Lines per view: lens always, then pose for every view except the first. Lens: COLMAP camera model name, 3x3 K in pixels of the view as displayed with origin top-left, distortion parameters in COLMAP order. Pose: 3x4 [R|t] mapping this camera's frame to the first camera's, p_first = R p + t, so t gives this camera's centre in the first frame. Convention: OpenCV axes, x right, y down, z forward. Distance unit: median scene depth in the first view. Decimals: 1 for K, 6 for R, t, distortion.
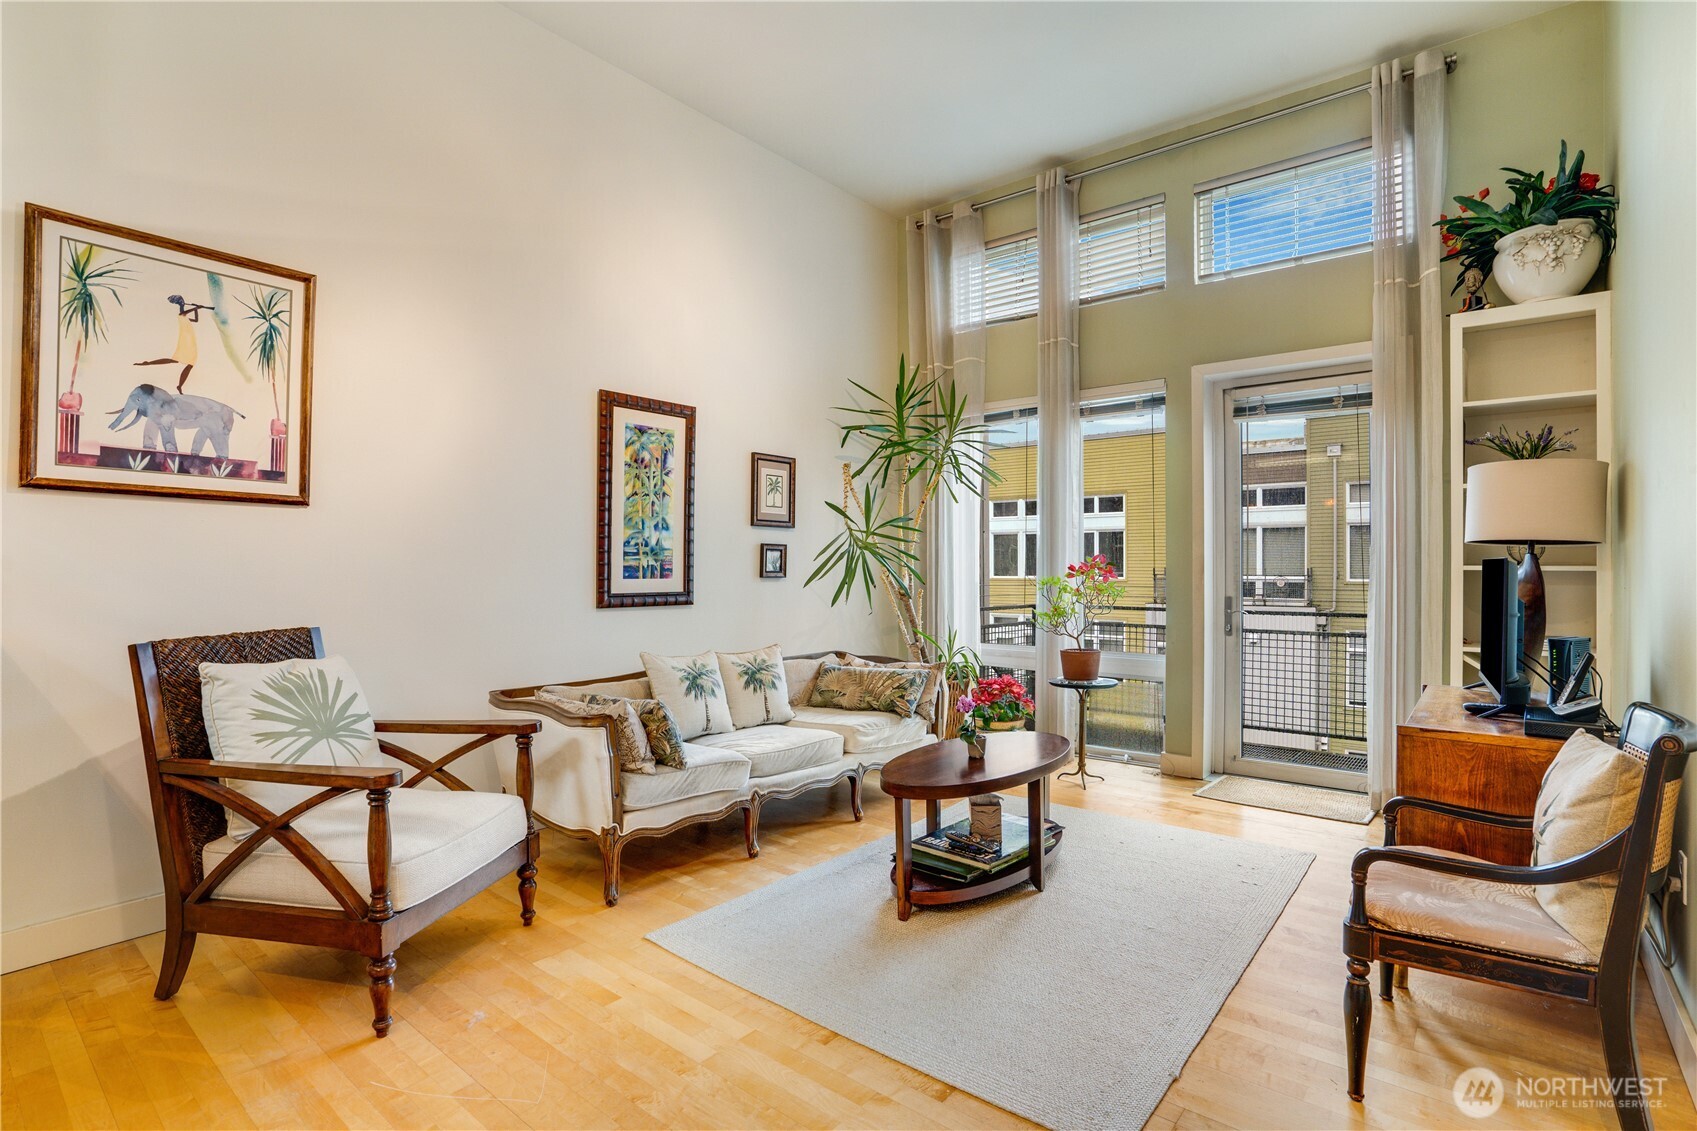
lens RADIAL K [[825.1, 0, 837.5], [0, 825.1, 564.2], [0, 0, 1]] dist [-0.051840, 0.024247]
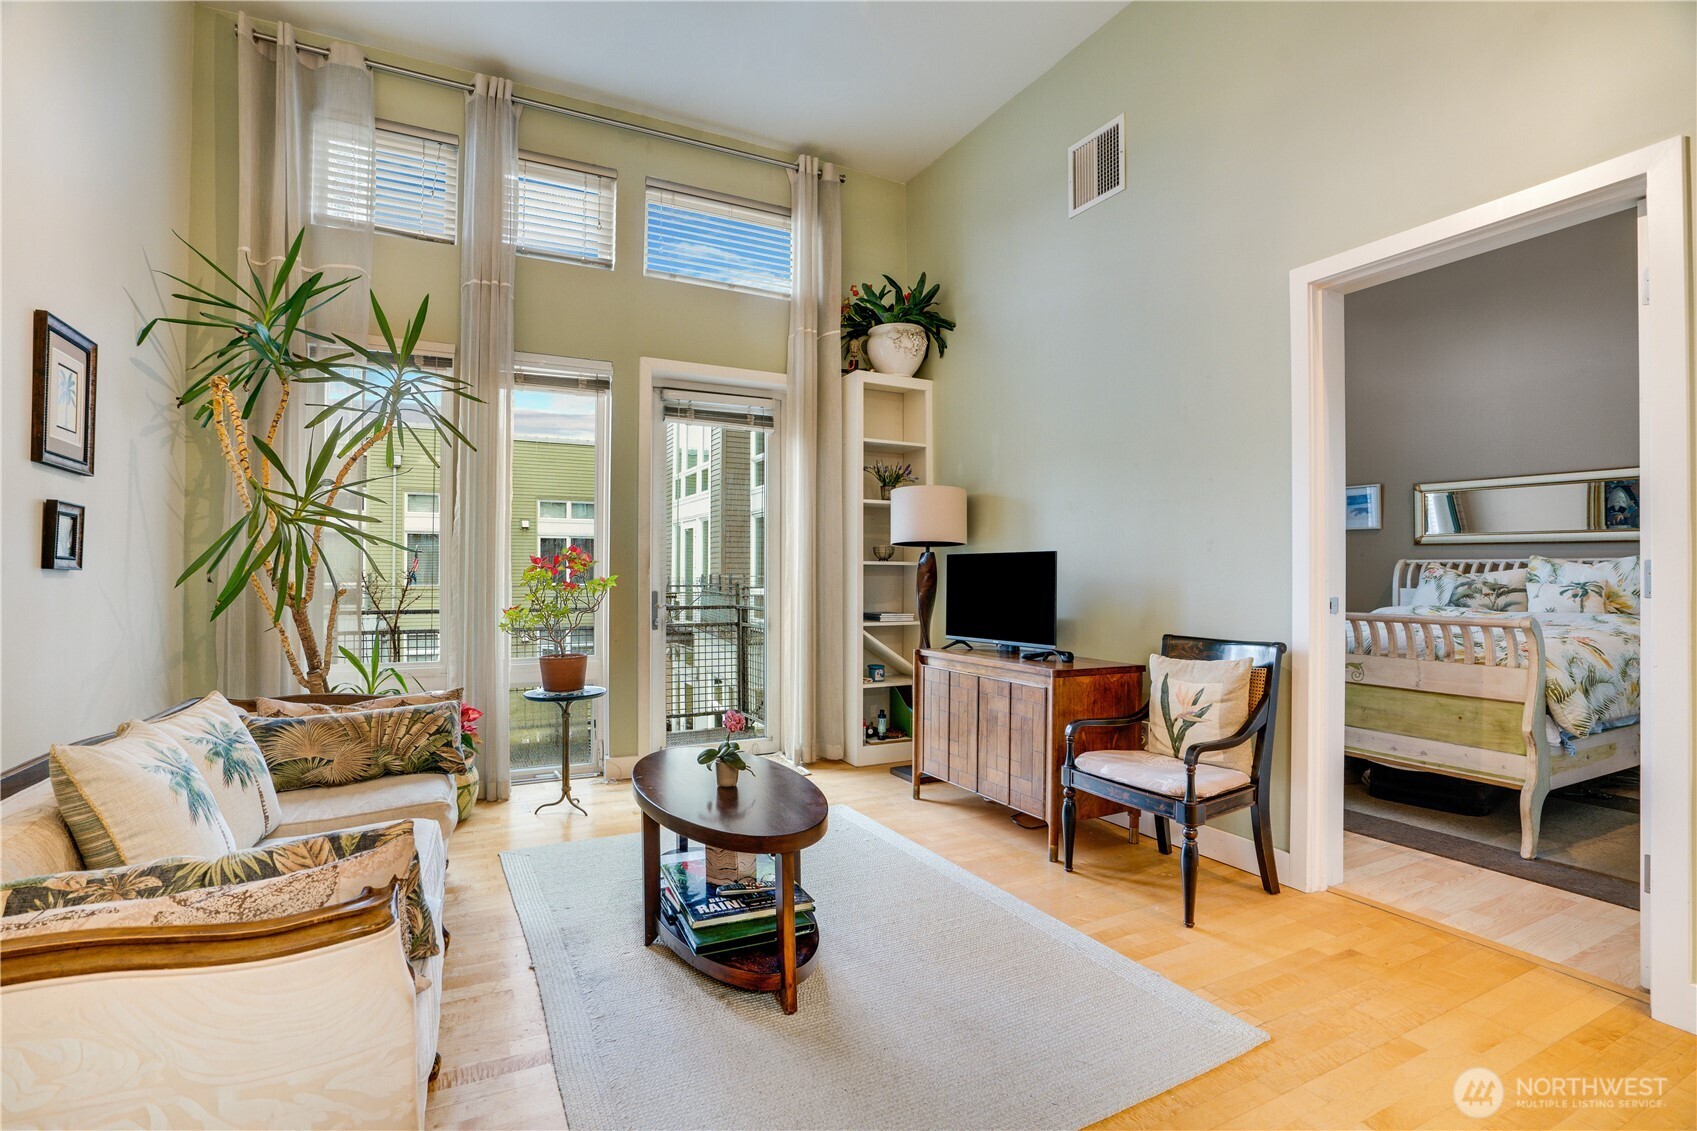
lens RADIAL K [[789.5, 0, 832.6], [0, 789.5, 568.3], [0, 0, 1]] dist [-0.064314, 0.028532]
pose [[0.397422, 0.008118, 0.917600, -0.553370], [-0.002313, 0.999967, -0.007845, 0.031818], [-0.917633, 0.000995, 0.397428, 0.675040]]
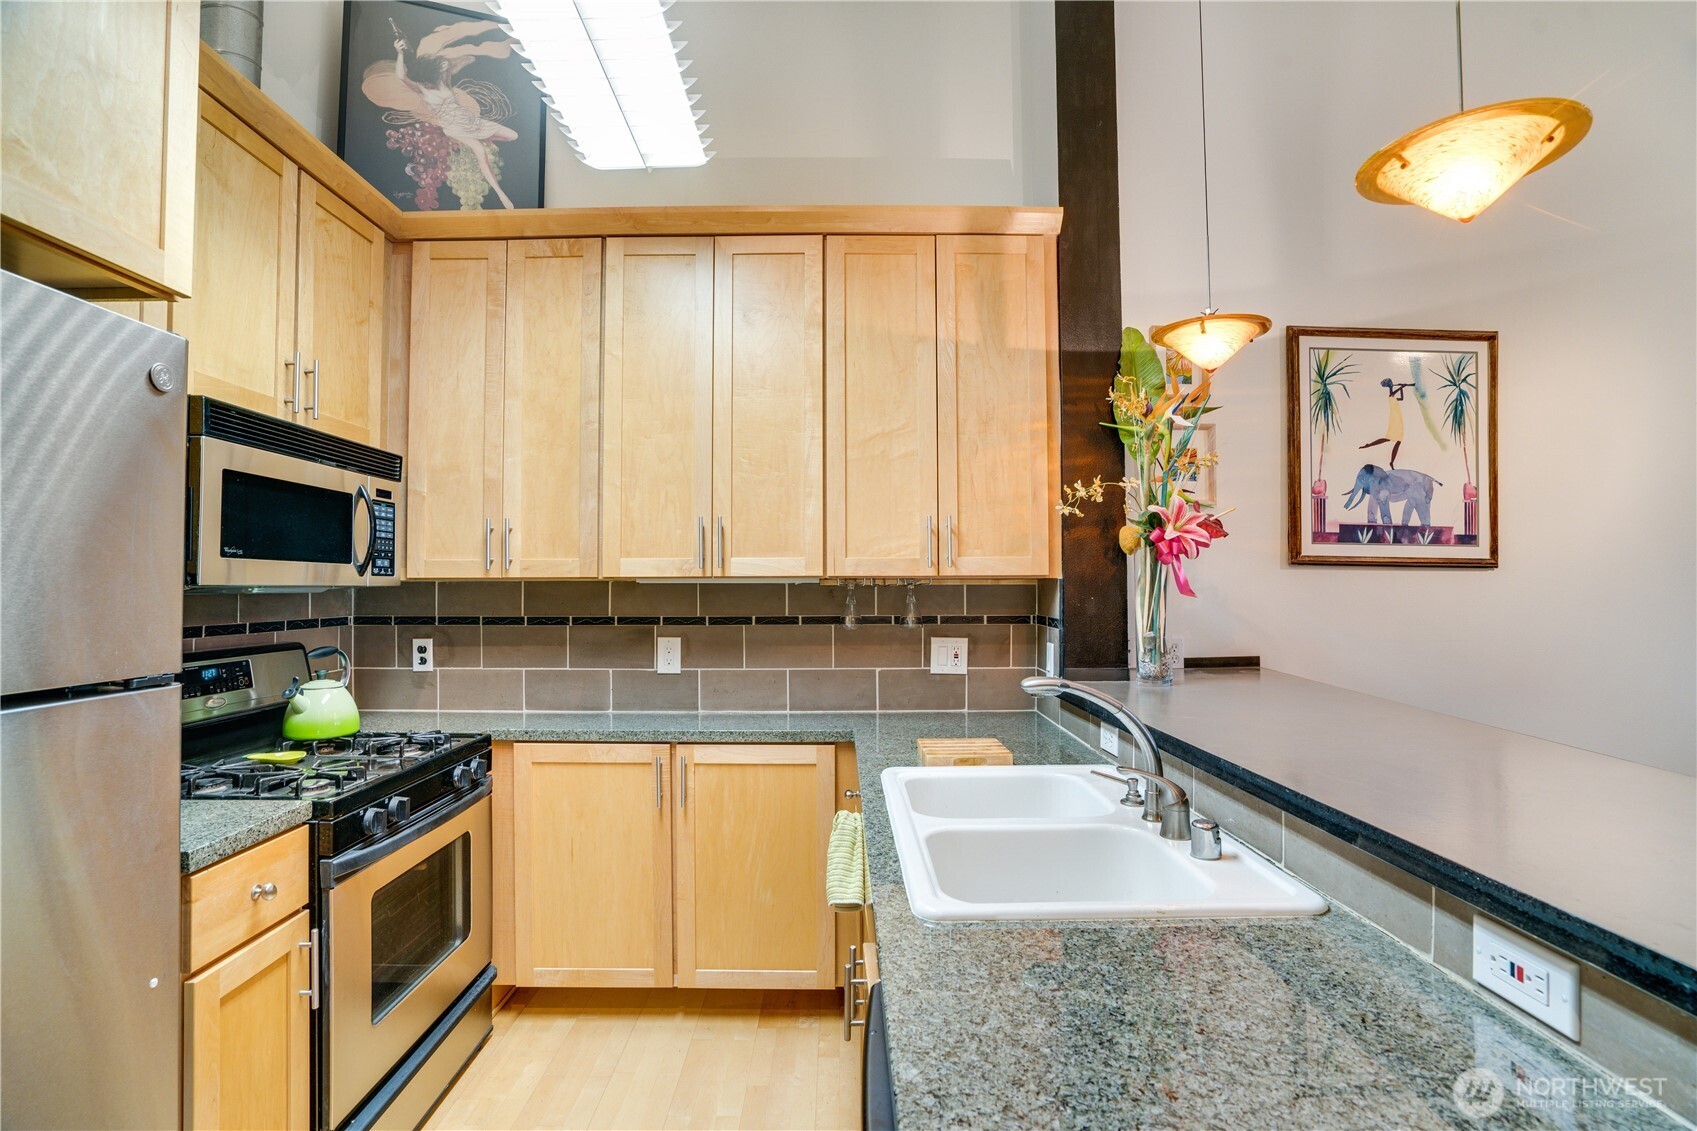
lens RADIAL K [[789.5, 0, 832.6], [0, 789.5, 568.3], [0, 0, 1]] dist [-0.064314, 0.028532]
pose [[0.639055, -0.019102, -0.768924, -0.486717], [0.002590, 0.999739, -0.022684, -0.056328], [0.769156, 0.012505, 0.638938, -0.215633]]
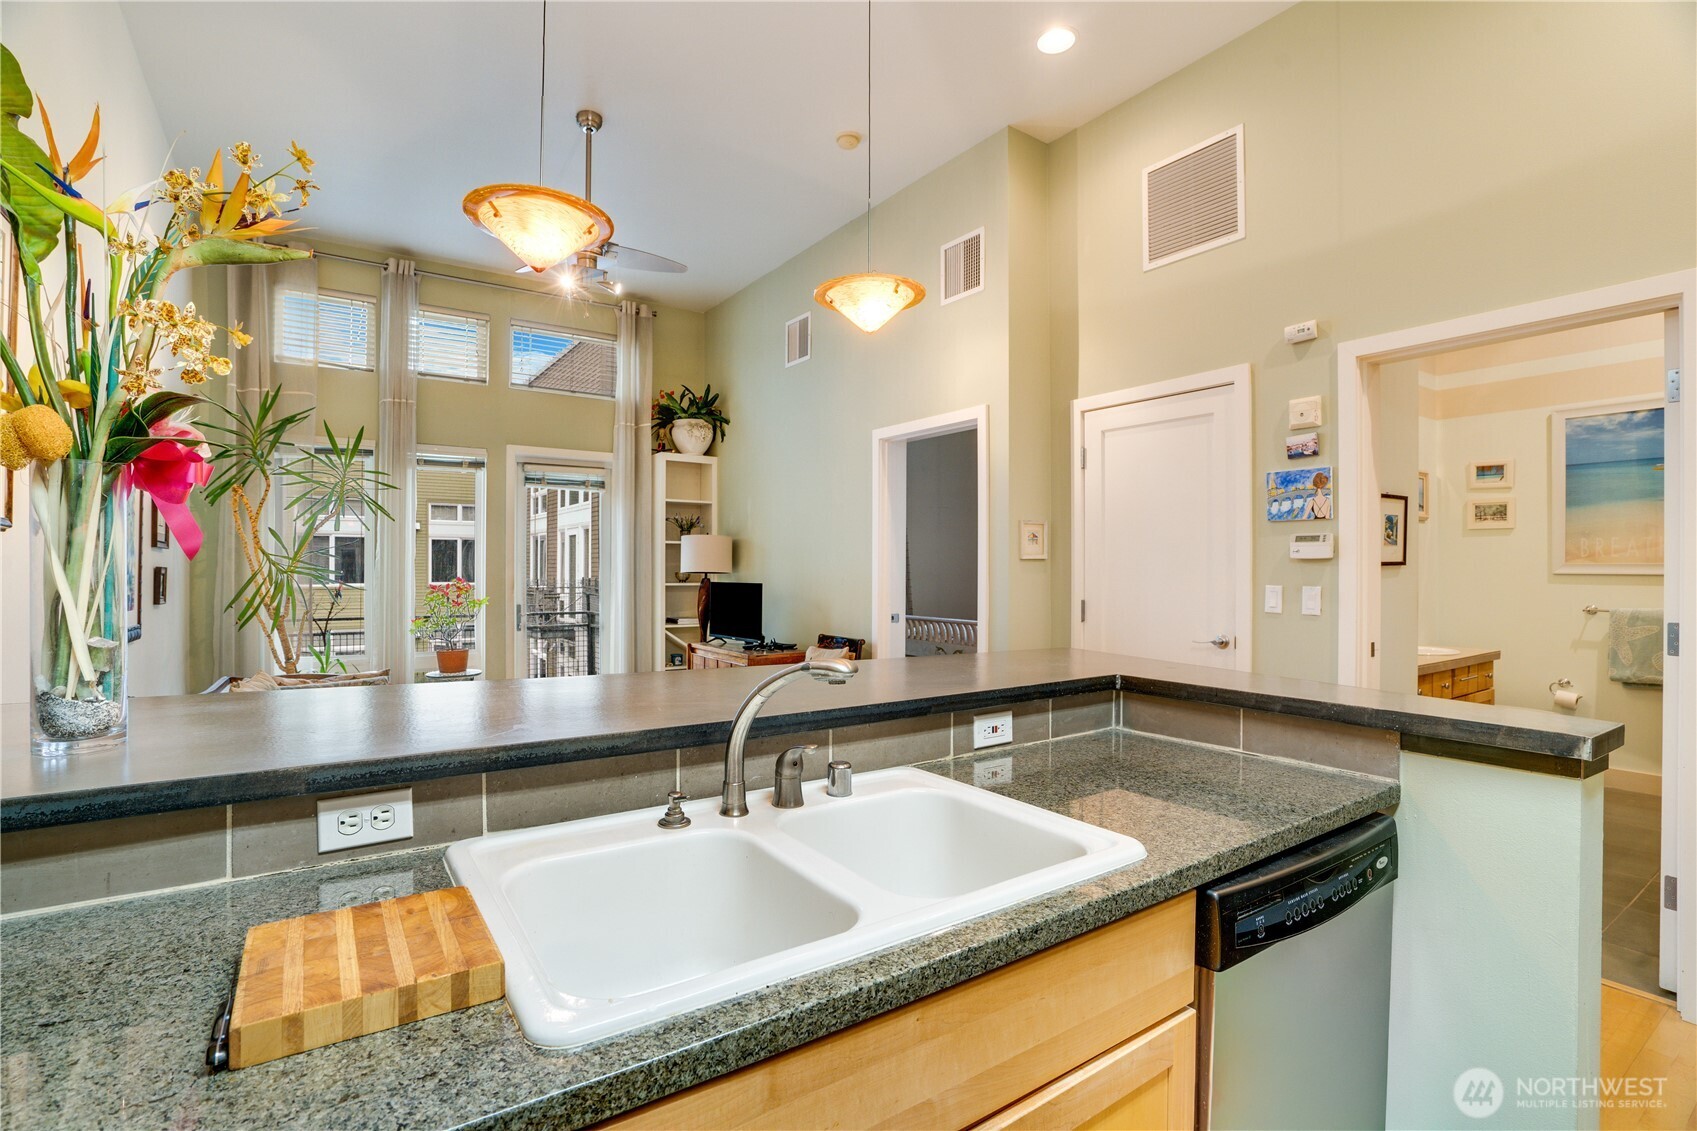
lens RADIAL K [[789.5, 0, 832.6], [0, 789.5, 568.3], [0, 0, 1]] dist [-0.064314, 0.028532]
pose [[0.284455, -0.000138, 0.958689, -1.177906], [-0.002565, 0.999996, 0.000905, -0.045342], [-0.958686, -0.002717, 0.284454, 0.096324]]
